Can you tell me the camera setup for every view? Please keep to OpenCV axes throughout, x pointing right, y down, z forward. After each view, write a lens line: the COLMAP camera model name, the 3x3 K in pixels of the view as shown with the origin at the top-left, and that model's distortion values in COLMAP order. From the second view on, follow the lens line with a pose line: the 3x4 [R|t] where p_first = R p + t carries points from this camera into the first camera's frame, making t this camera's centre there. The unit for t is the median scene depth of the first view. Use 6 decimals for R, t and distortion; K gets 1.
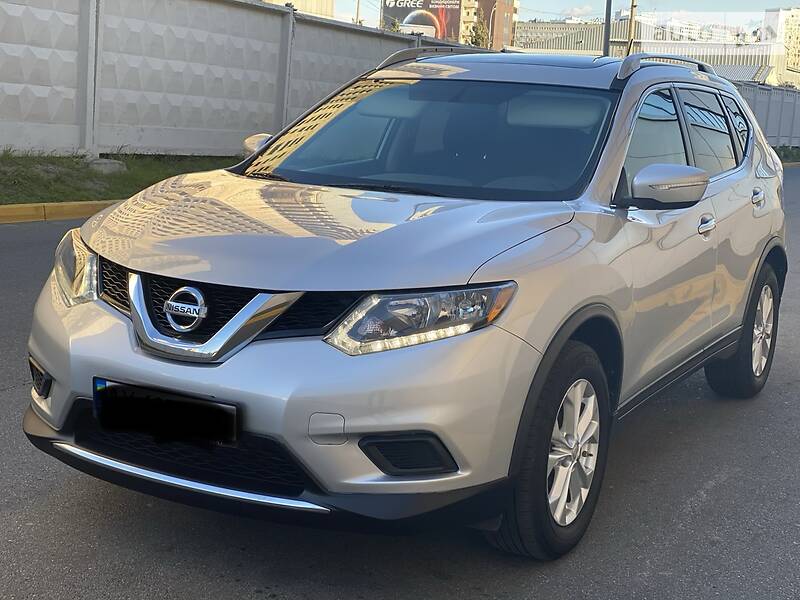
lens RADIAL K [[1240.5, 0, 400.0], [0, 1240.5, 300.0], [0, 0, 1]] dist [0.021446, 0.644166]
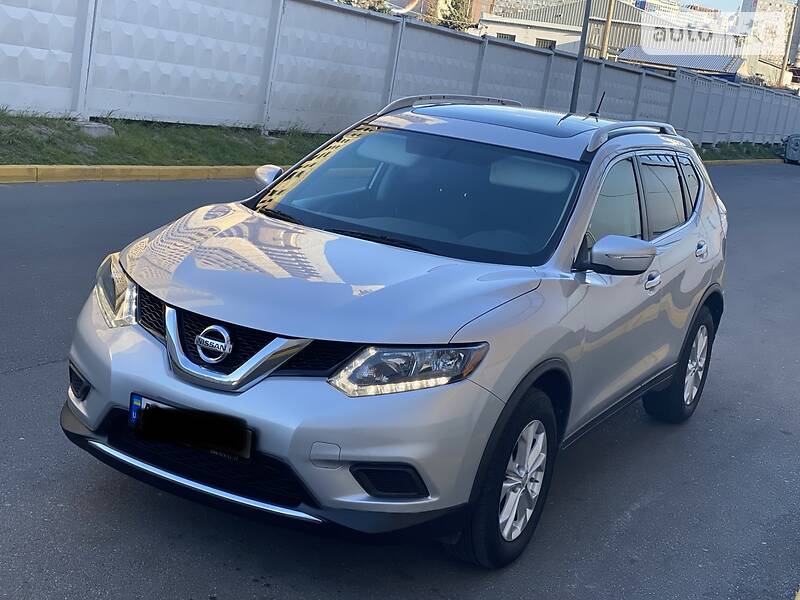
lens RADIAL K [[1222.4, 0, 400.0], [0, 1222.4, 300.0], [0, 0, 1]] dist [0.018902, 0.851356]
pose [[0.996123, 0.080859, 0.034664, -0.033135], [-0.081877, 0.996219, 0.029032, -0.074725], [-0.032186, -0.031758, 0.998977, -0.167715]]
